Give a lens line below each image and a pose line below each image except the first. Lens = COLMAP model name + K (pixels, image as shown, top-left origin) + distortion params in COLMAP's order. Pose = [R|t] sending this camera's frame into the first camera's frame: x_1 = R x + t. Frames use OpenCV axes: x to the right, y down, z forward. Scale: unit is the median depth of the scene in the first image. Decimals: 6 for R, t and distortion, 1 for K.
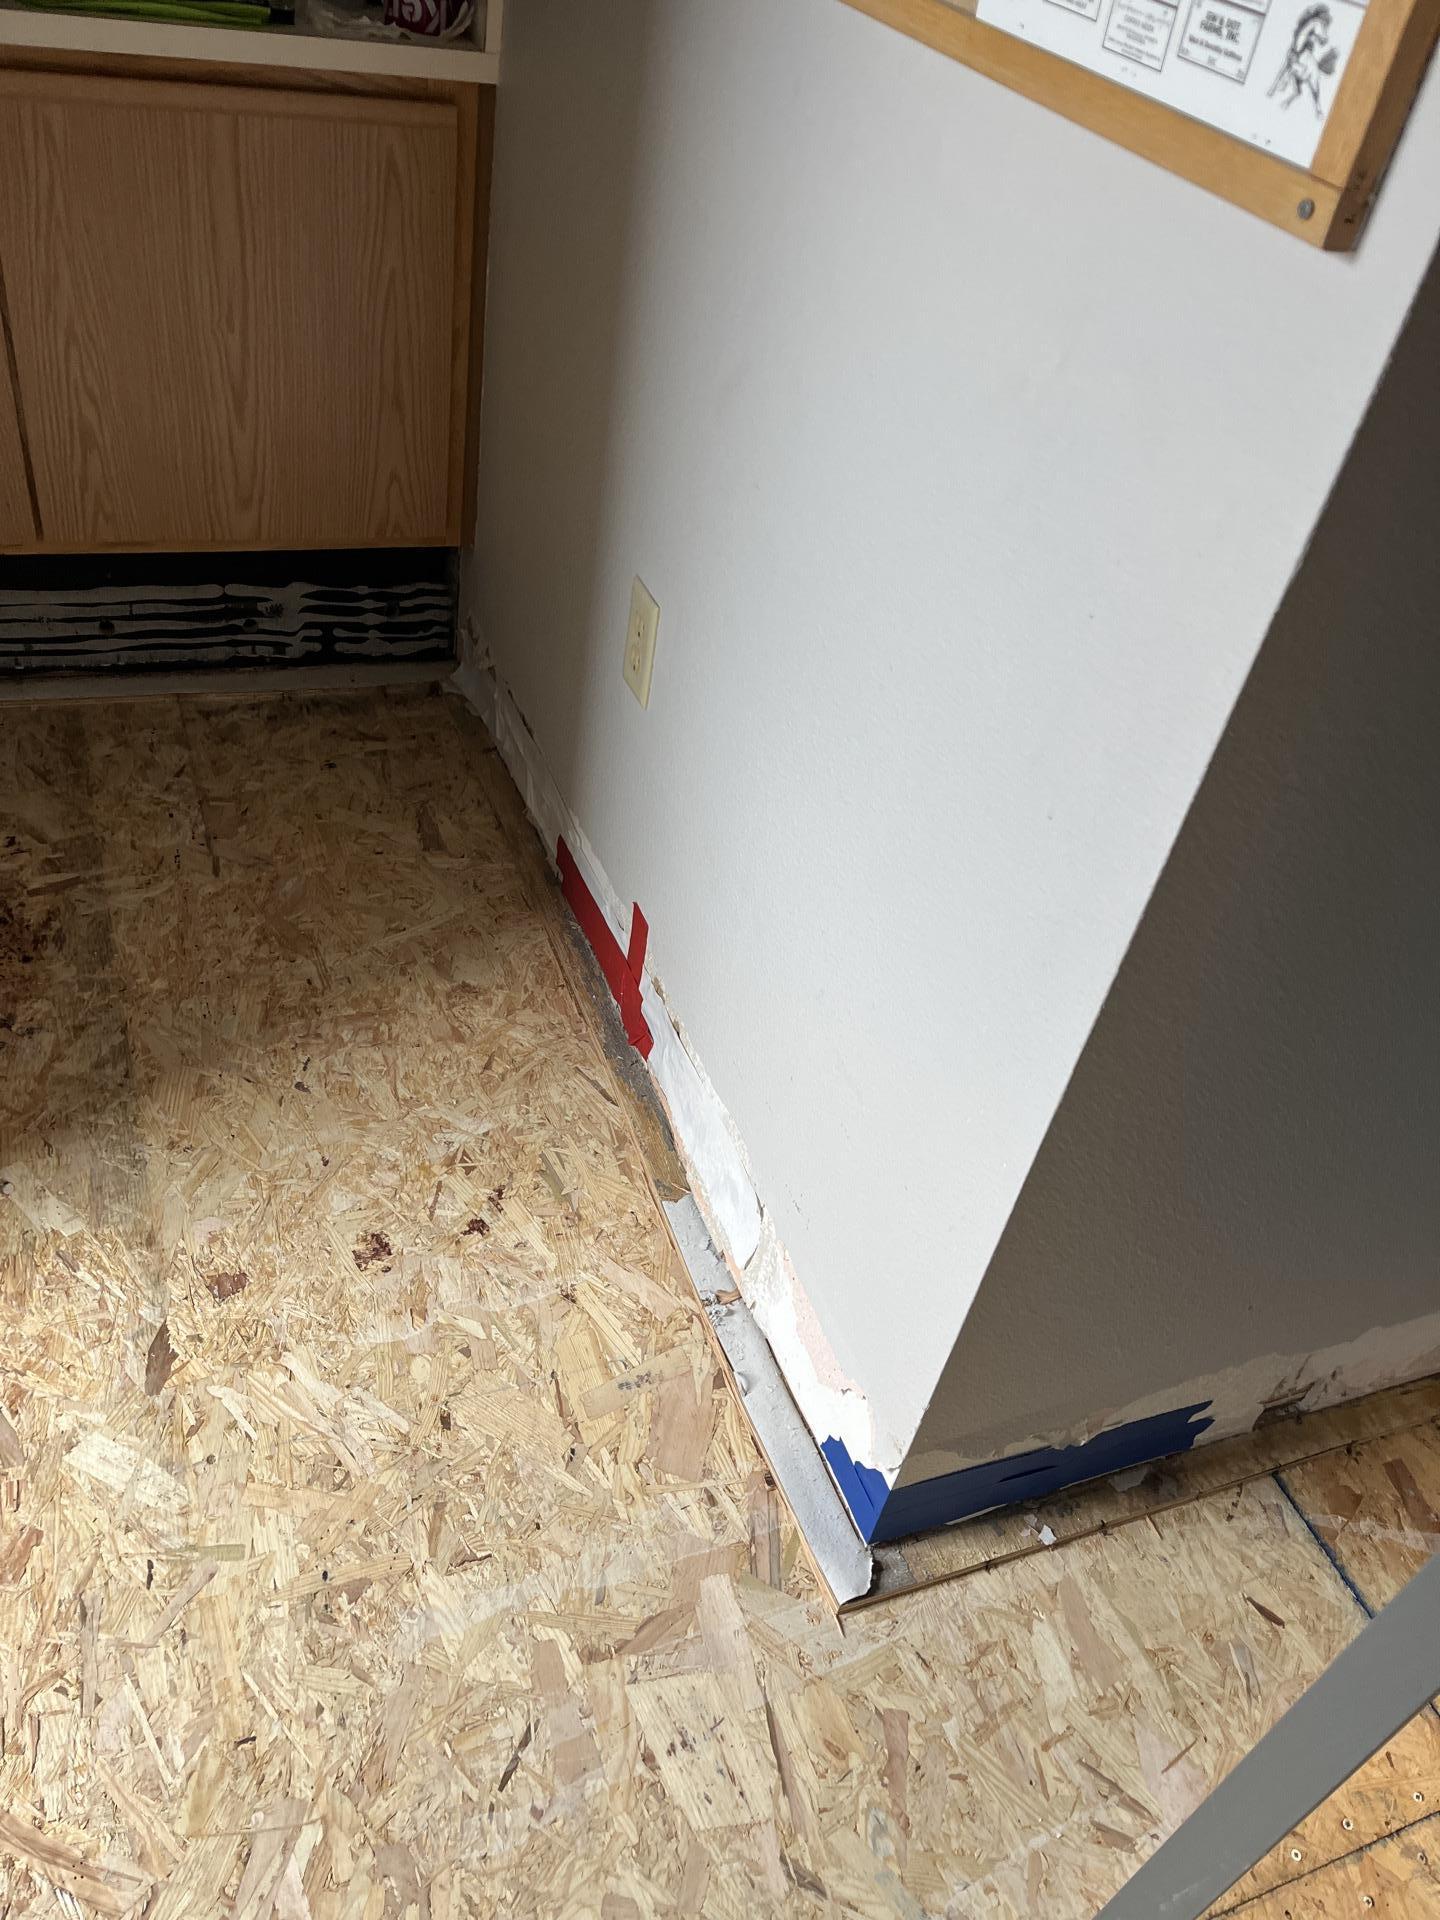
lens RADIAL K [[1467.2, 0, 715.9], [0, 1467.2, 976.8], [0, 0, 1]] dist [0.040696, -0.059939]
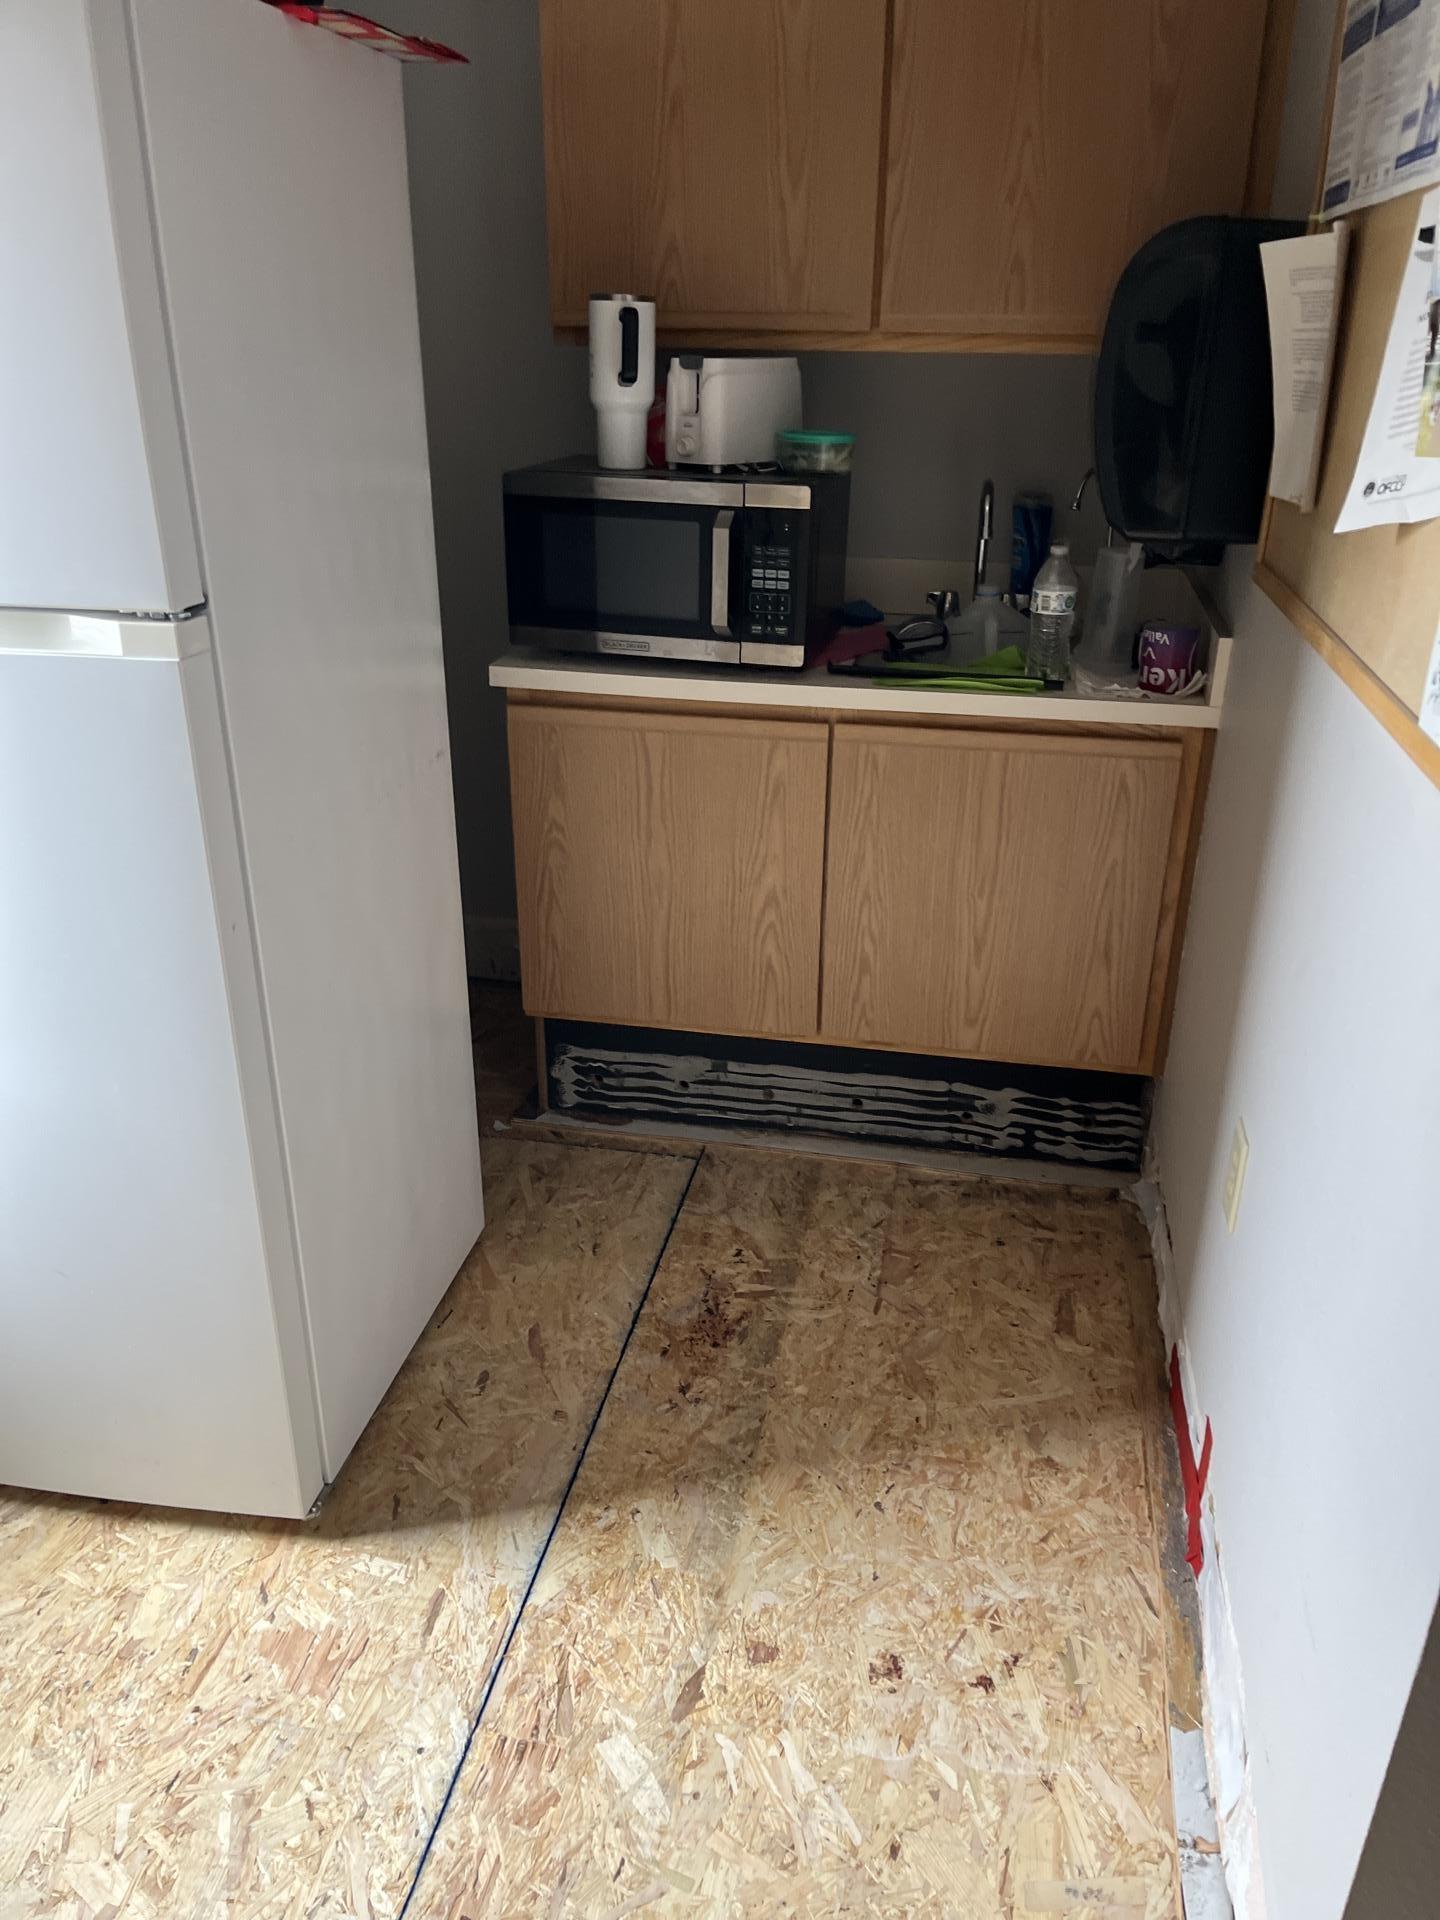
lens RADIAL K [[1467.2, 0, 720.8], [0, 1467.2, 953.6], [0, 0, 1]] dist [0.040696, -0.059939]
pose [[0.832154, 0.073128, -0.549701, 0.205855], [-0.258902, 0.927834, -0.268502, 0.014592], [0.490397, 0.365754, 0.791034, -0.120720]]
